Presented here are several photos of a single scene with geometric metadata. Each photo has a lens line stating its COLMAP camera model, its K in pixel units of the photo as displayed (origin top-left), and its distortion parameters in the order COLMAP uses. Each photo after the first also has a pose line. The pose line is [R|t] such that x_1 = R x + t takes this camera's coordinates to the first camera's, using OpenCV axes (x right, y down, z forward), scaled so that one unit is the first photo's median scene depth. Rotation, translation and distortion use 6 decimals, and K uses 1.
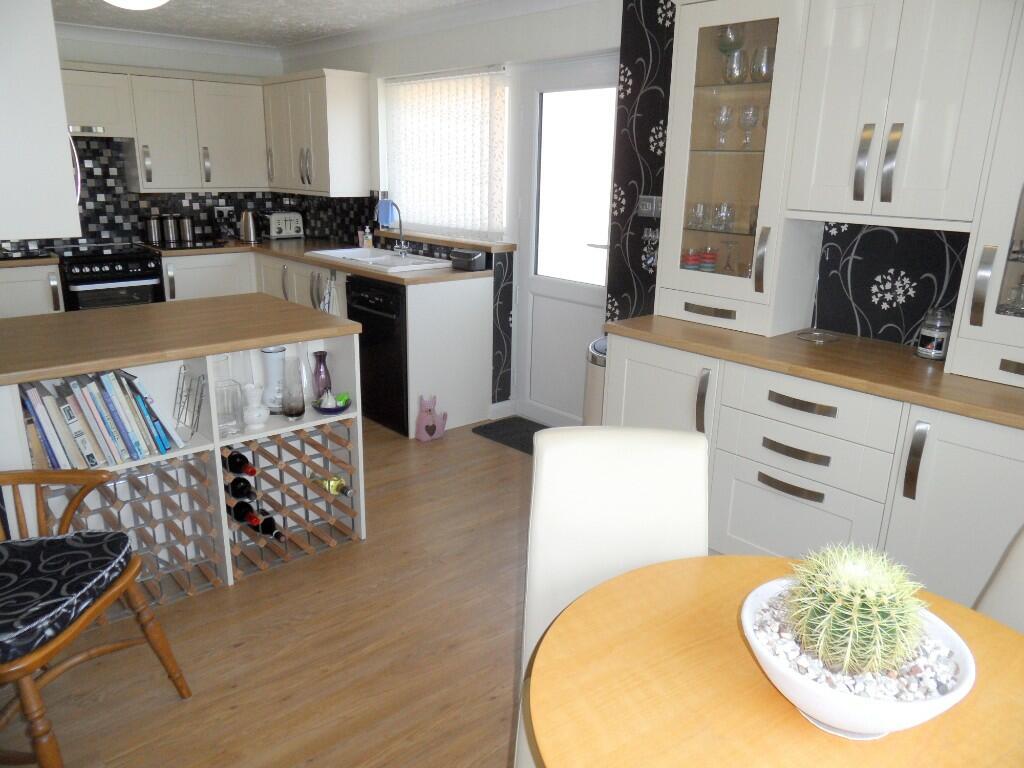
lens RADIAL K [[755.2, 0, 508.5], [0, 755.2, 383.7], [0, 0, 1]] dist [-0.027209, 0.020045]
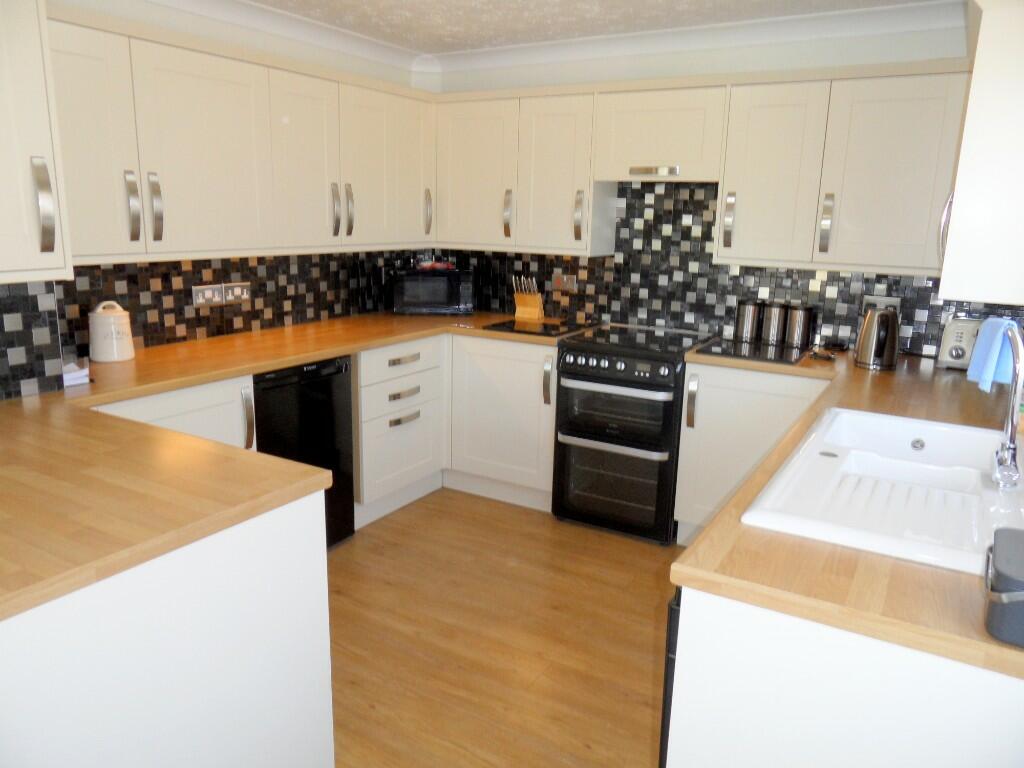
lens RADIAL K [[755.2, 0, 510.8], [0, 755.2, 386.7], [0, 0, 1]] dist [-0.027209, 0.020045]
pose [[0.297746, 0.207346, -0.931856, 0.117368], [-0.282058, 0.951656, 0.121628, -0.216071], [0.912025, 0.226623, 0.341836, 0.754843]]
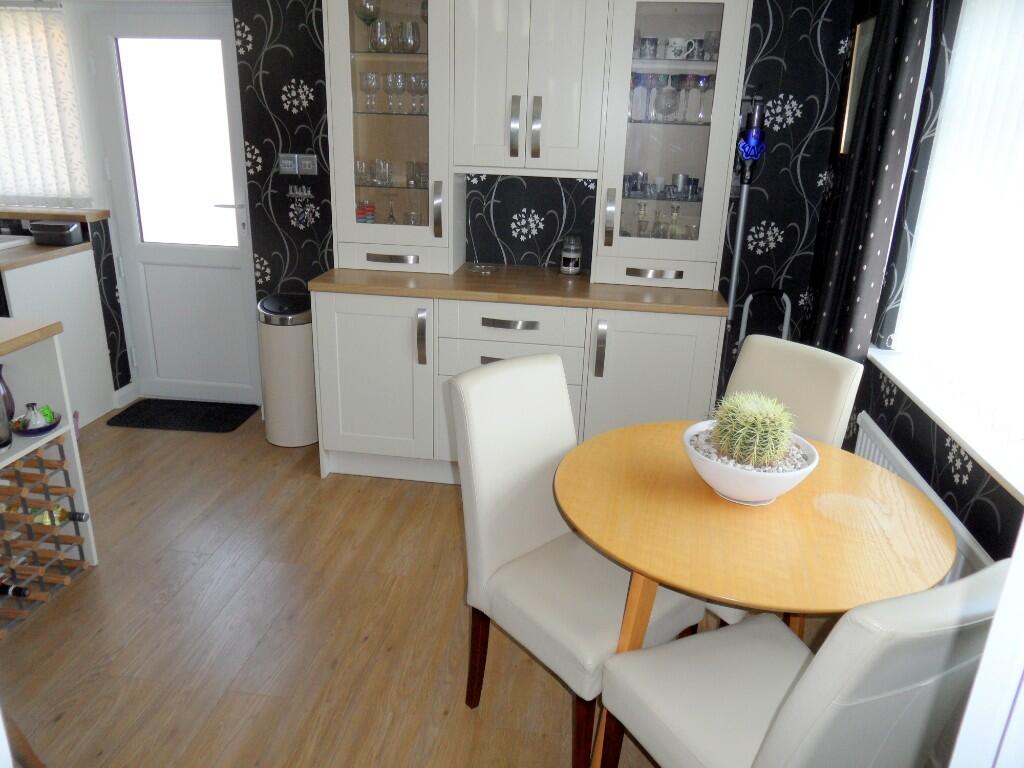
lens RADIAL K [[755.2, 0, 502.5], [0, 755.2, 382.8], [0, 0, 1]] dist [-0.027209, 0.020045]
pose [[0.756674, -0.218104, 0.616341, -0.237306], [0.169371, 0.975925, 0.137415, -0.029573], [-0.631473, 0.000412, 0.775397, 0.018406]]
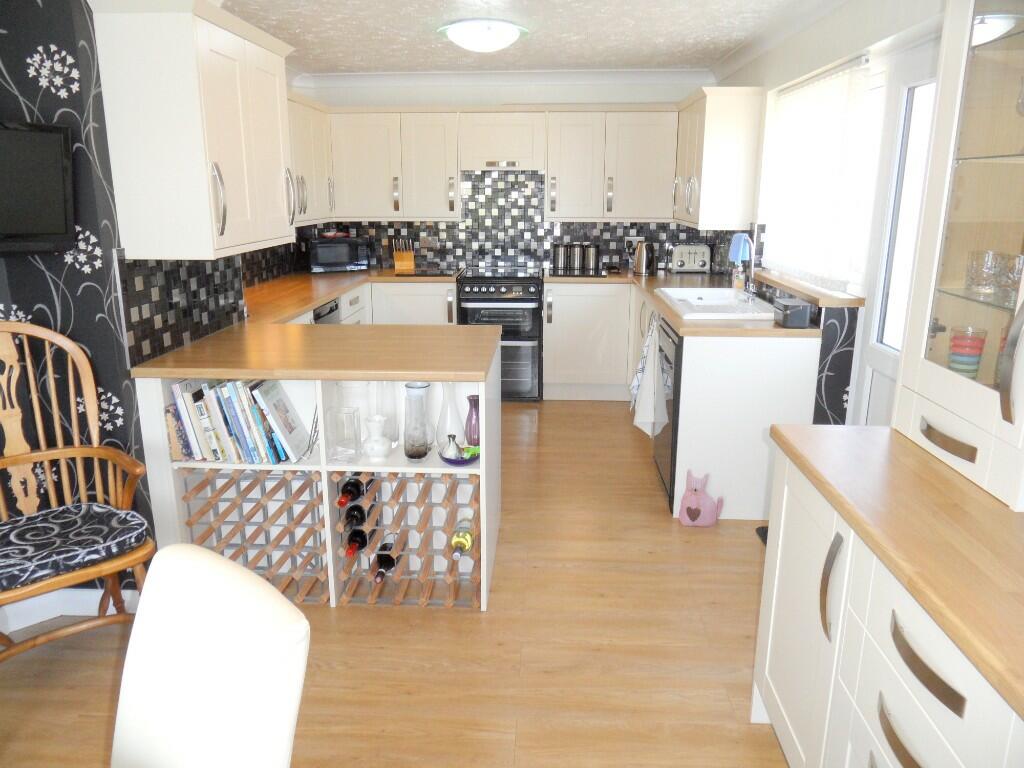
lens RADIAL K [[755.2, 0, 509.9], [0, 755.2, 383.4], [0, 0, 1]] dist [-0.027209, 0.020045]
pose [[0.713172, 0.156172, -0.683371, 0.285588], [-0.182354, 0.982636, 0.034257, -0.067929], [0.676855, 0.100184, 0.729267, 0.251265]]
